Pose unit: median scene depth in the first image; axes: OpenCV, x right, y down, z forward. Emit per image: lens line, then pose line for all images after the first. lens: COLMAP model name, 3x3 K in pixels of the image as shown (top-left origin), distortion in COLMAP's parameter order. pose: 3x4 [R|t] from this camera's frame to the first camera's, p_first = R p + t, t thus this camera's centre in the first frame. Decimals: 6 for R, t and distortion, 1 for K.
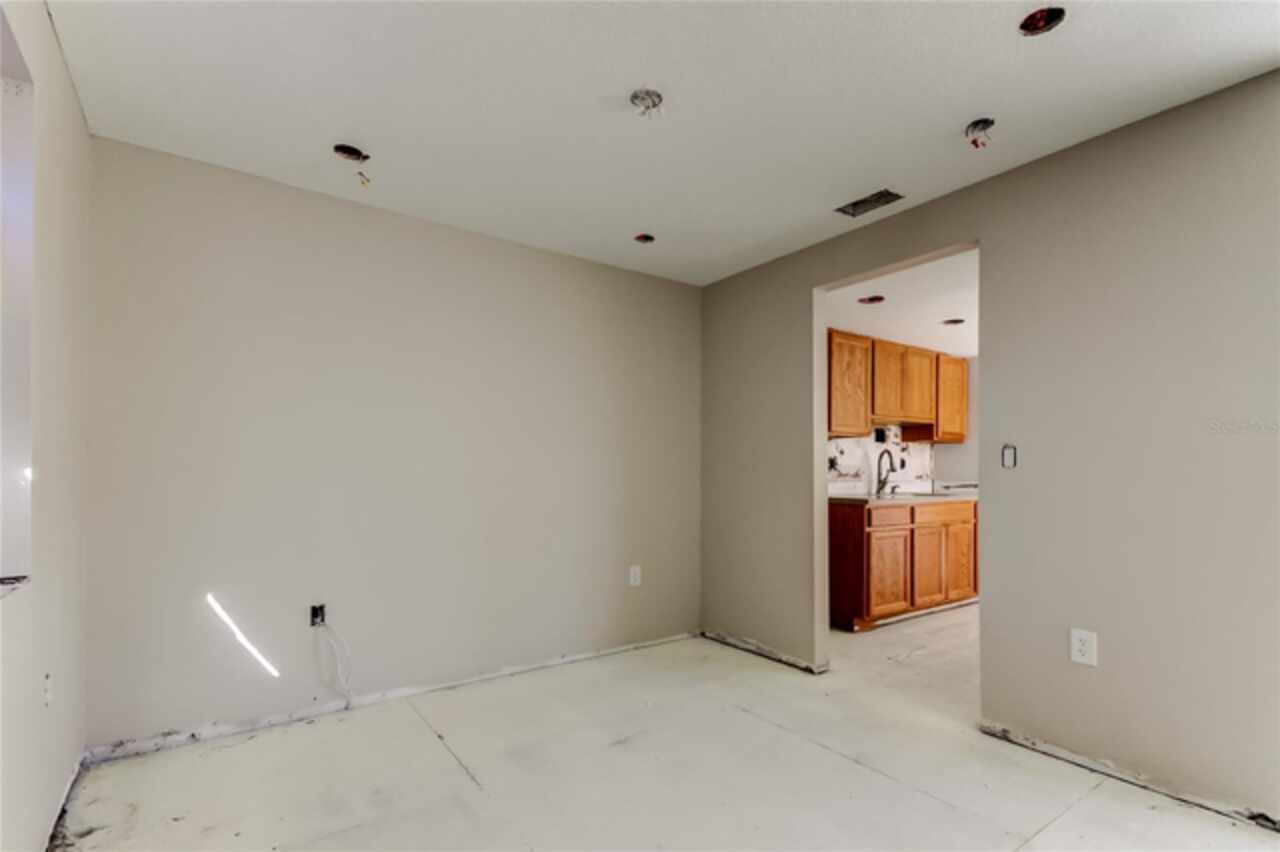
lens RADIAL K [[598.5, 0, 639.9], [0, 598.5, 470.4], [0, 0, 1]] dist [0.019196, 0.000063]
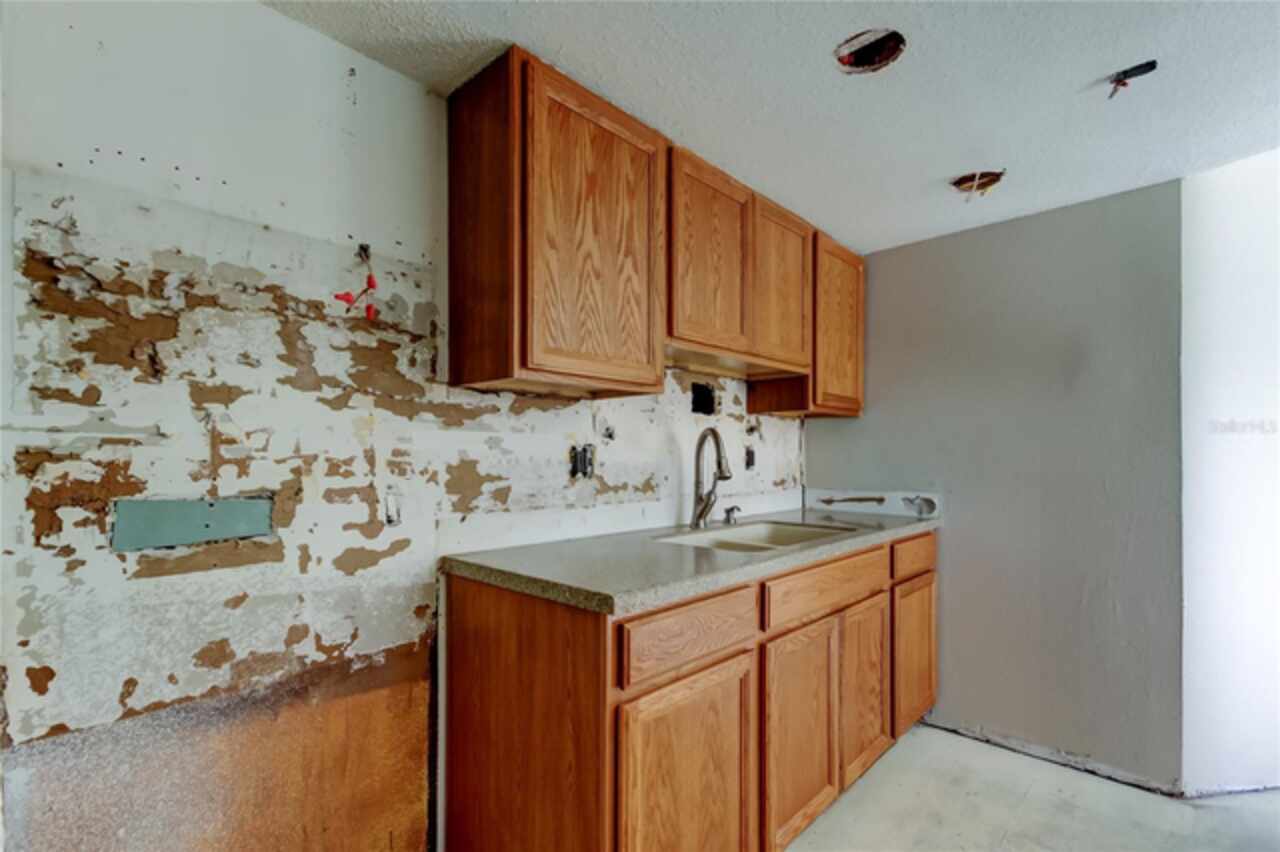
lens RADIAL K [[595.0, 0, 643.0], [0, 595.0, 456.1], [0, 0, 1]] dist [0.016301, 0.000033]
pose [[0.978414, -0.001151, 0.206653, 0.304476], [0.000713, 0.999997, 0.002193, -0.016994], [-0.206655, -0.001998, 0.978412, 0.653967]]
